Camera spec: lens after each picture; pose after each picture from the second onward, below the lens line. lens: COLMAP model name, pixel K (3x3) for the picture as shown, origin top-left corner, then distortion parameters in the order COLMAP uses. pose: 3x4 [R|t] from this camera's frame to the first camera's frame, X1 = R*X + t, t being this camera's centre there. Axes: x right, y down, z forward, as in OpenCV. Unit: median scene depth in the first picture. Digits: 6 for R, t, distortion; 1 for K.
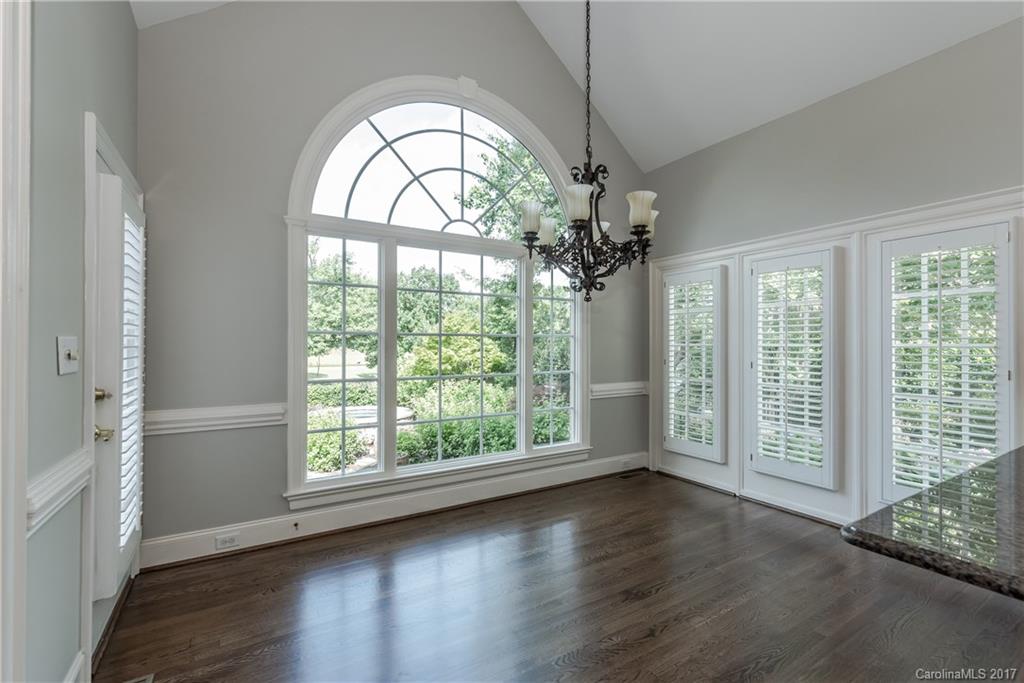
lens RADIAL K [[449.6, 0, 512.0], [0, 449.6, 341.5], [0, 0, 1]] dist [-0.000051, -0.000048]
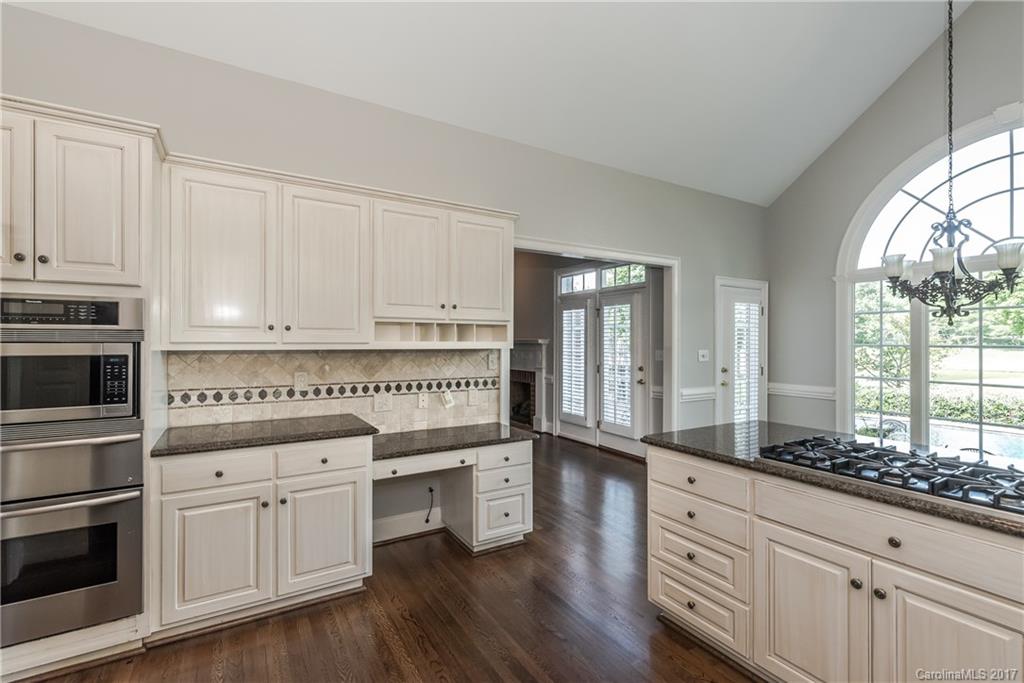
lens RADIAL K [[449.6, 0, 512.0], [0, 449.6, 341.5], [0, 0, 1]] dist [-0.000051, -0.000048]
pose [[-0.009121, -0.001653, -0.999957, 1.034397], [0.002269, 0.999996, -0.001674, -0.031216], [0.999956, -0.002284, -0.009117, -0.170685]]
